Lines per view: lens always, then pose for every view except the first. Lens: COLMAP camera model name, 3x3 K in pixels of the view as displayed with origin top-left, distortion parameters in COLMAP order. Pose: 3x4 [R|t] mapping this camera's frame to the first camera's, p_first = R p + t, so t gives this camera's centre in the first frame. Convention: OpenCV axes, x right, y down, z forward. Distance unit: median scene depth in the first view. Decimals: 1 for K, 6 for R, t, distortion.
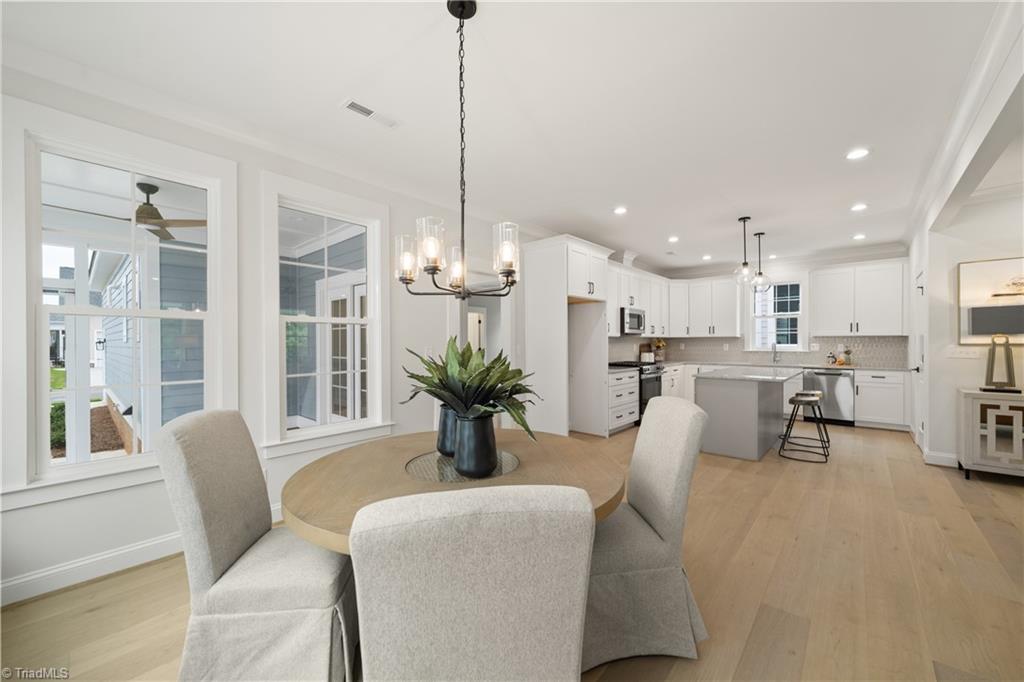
lens RADIAL K [[394.0, 0, 514.9], [0, 394.0, 342.9], [0, 0, 1]] dist [0.000294, -0.000182]
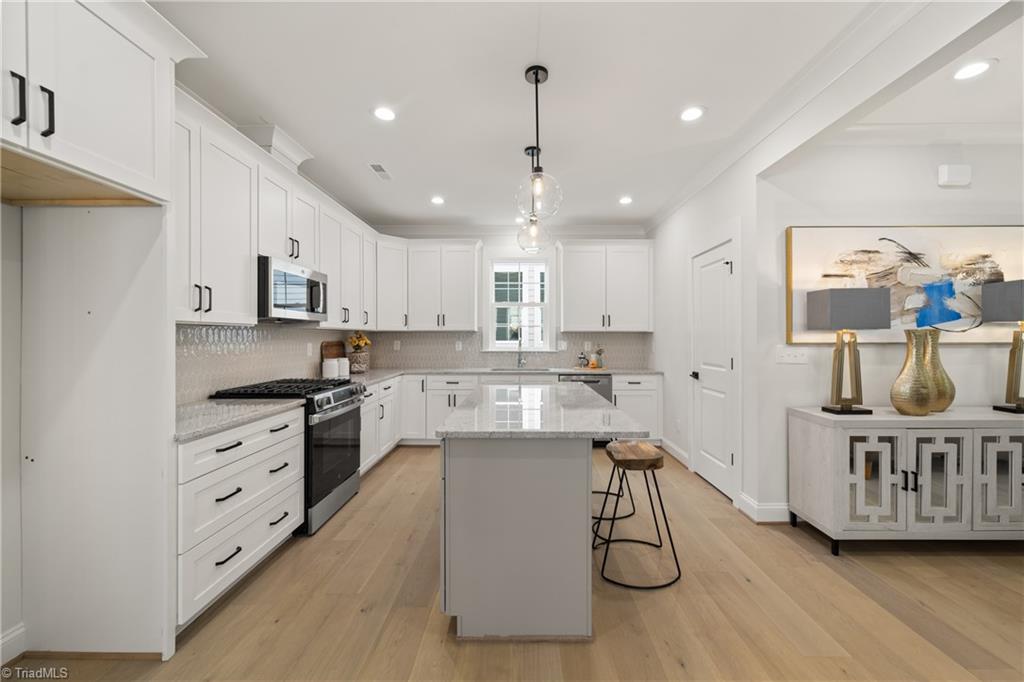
lens RADIAL K [[394.0, 0, 522.4], [0, 394.0, 337.1], [0, 0, 1]] dist [0.000294, -0.000182]
pose [[0.749698, 0.003767, 0.661769, 0.203845], [-0.001481, 0.999991, -0.004014, -0.002912], [-0.661779, 0.002029, 0.749697, 0.511198]]
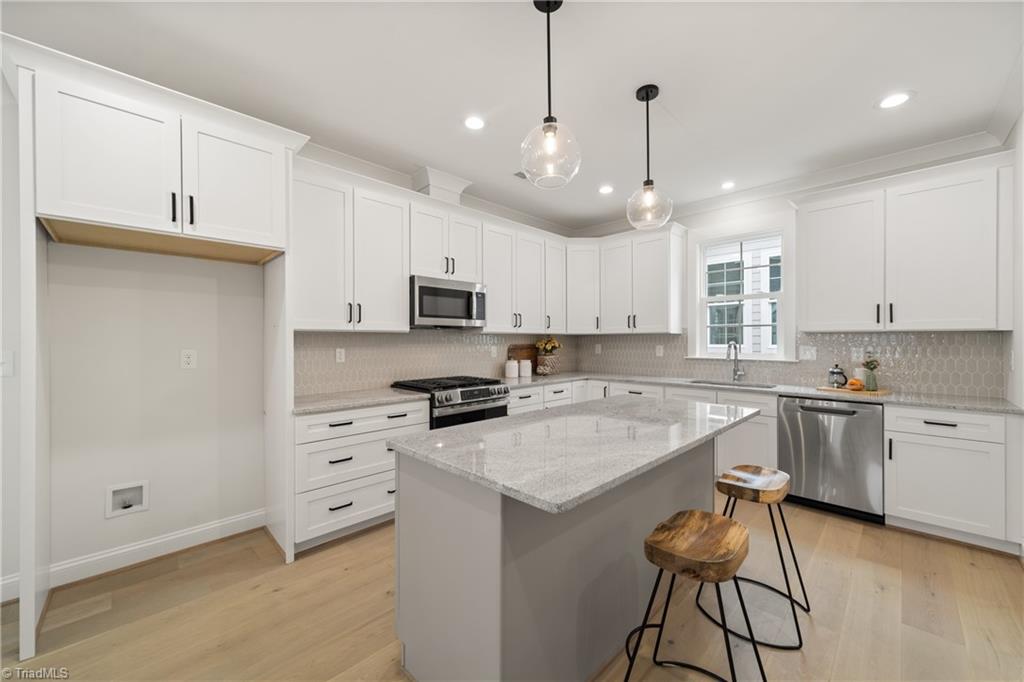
lens RADIAL K [[394.0, 0, 518.1], [0, 394.0, 340.1], [0, 0, 1]] dist [0.000294, -0.000182]
pose [[0.998467, 0.002190, -0.055306, 0.442019], [-0.002334, 0.999994, -0.002547, -0.004425], [0.055300, 0.002672, 0.998466, 0.496356]]
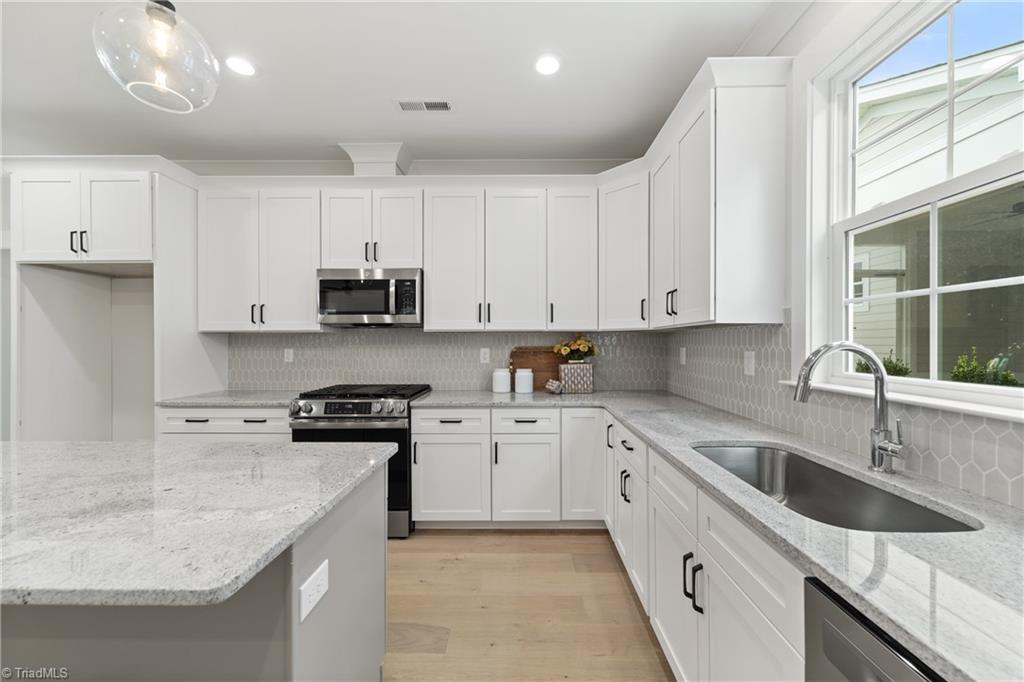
lens RADIAL K [[394.0, 0, 515.0], [0, 394.0, 343.6], [0, 0, 1]] dist [0.000294, -0.000182]
pose [[0.657747, 0.011168, -0.753156, 0.784962], [-0.003717, 0.999926, 0.011580, -0.008051], [0.753230, -0.004817, 0.657740, 0.872770]]
